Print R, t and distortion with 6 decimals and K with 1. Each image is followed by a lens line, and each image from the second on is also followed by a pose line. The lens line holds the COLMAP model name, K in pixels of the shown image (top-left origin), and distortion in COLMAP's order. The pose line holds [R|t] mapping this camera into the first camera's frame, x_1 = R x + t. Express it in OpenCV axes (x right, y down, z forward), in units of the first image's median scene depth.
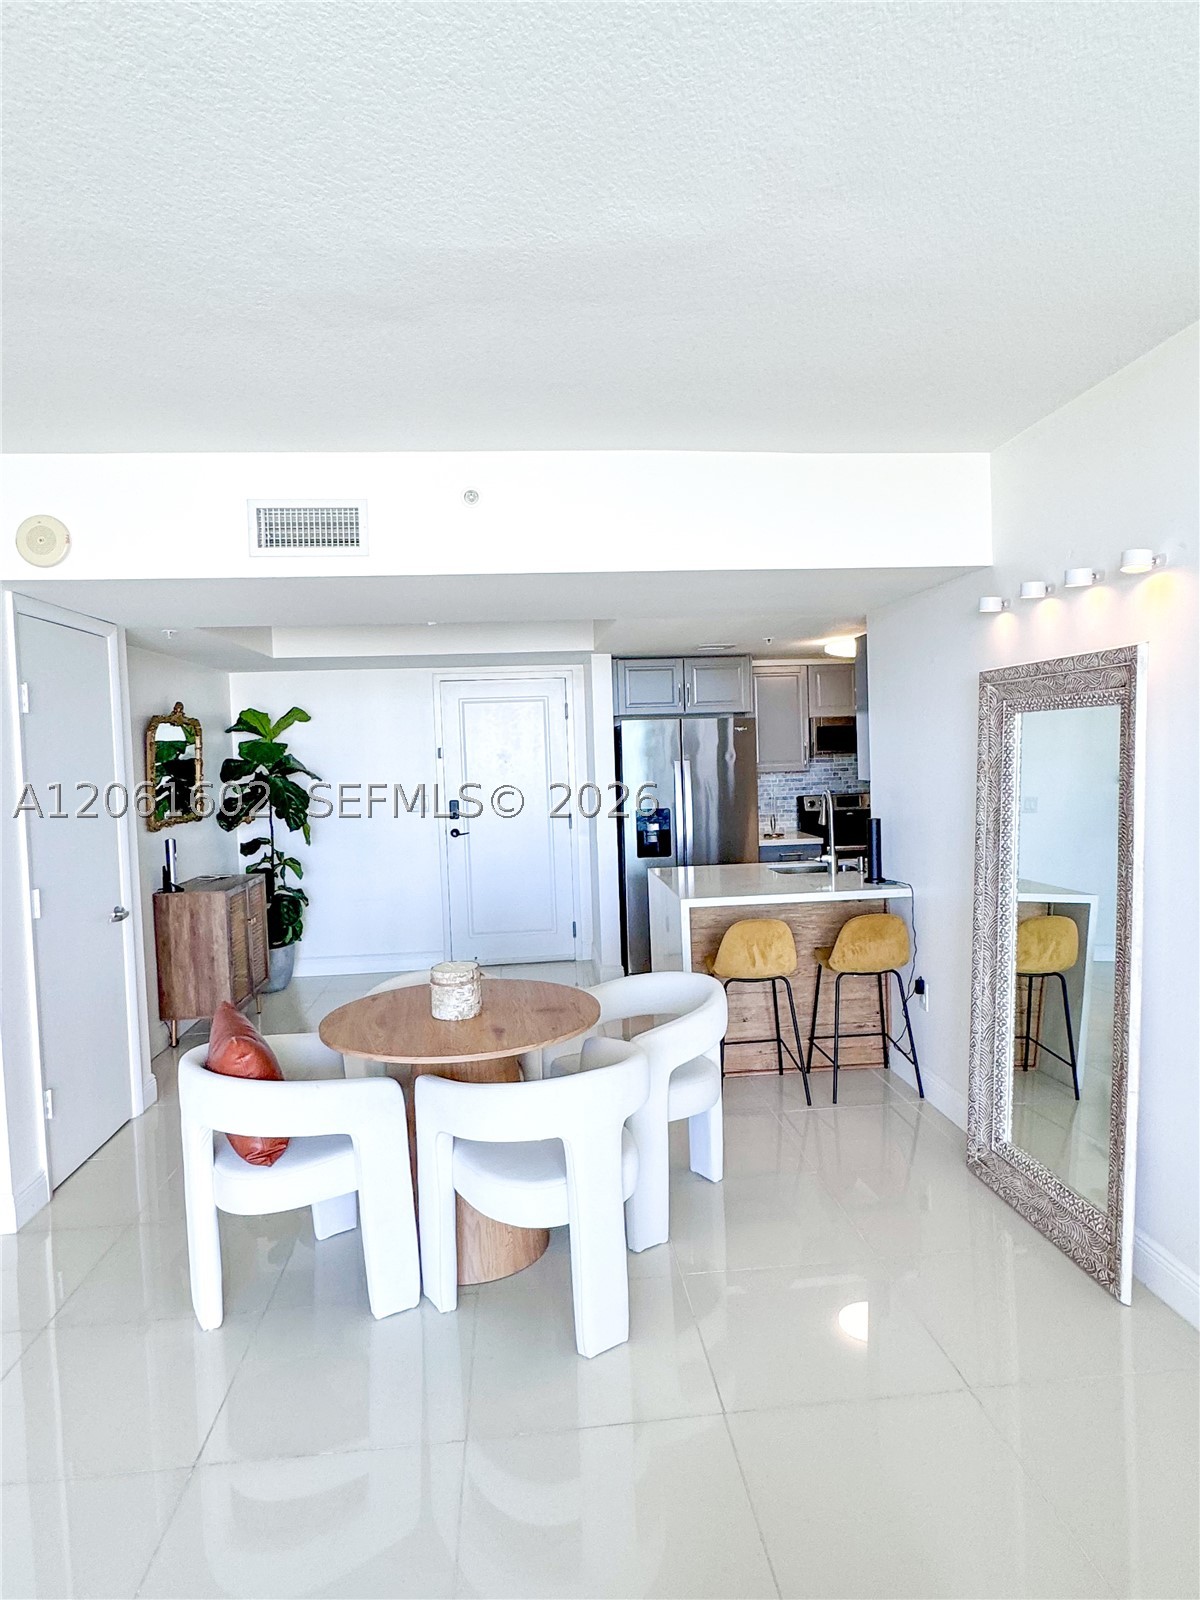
lens RADIAL K [[958.4, 0, 600.0], [0, 958.4, 800.0], [0, 0, 1]] dist [-0.004120, -0.001286]
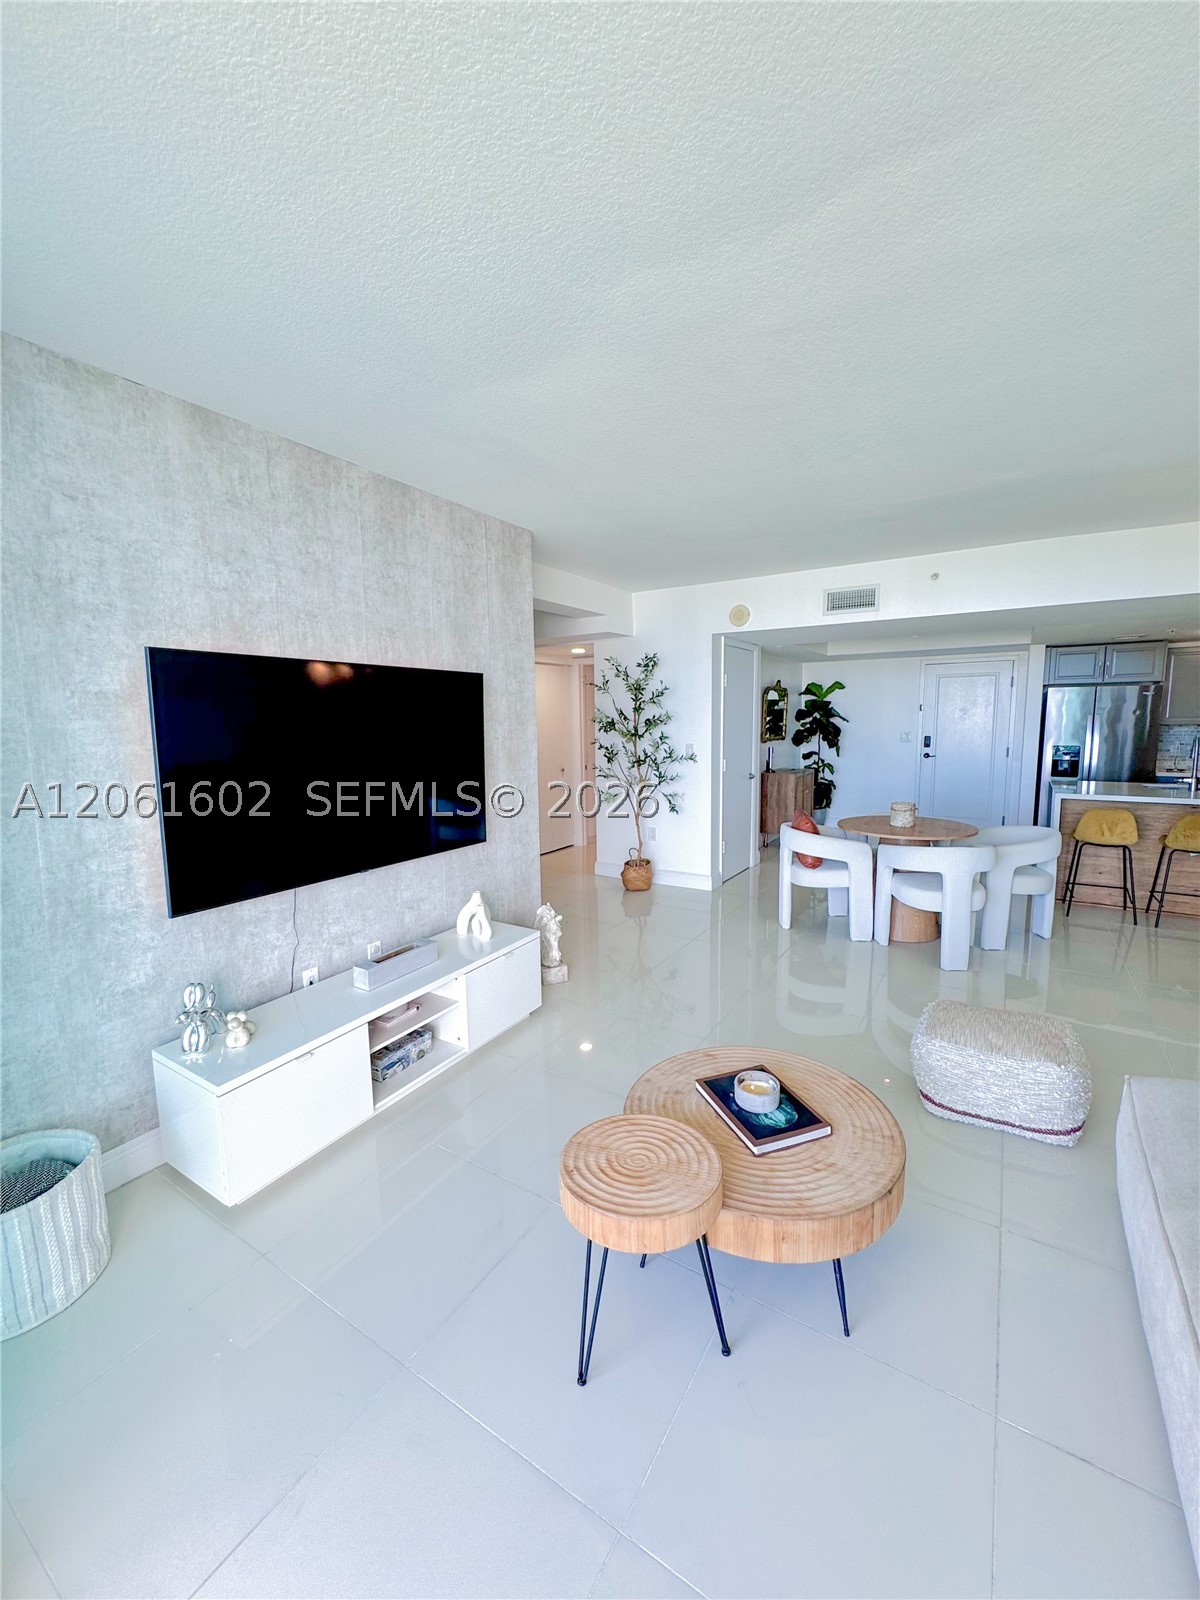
lens RADIAL K [[641.8, 0, 600.0], [0, 641.8, 800.0], [0, 0, 1]] dist [-0.013171, 0.000064]
pose [[0.794450, 0.097163, -0.599507, 0.086238], [-0.043054, 0.993646, 0.103988, 0.022900], [0.605801, -0.056802, 0.793586, -0.286341]]
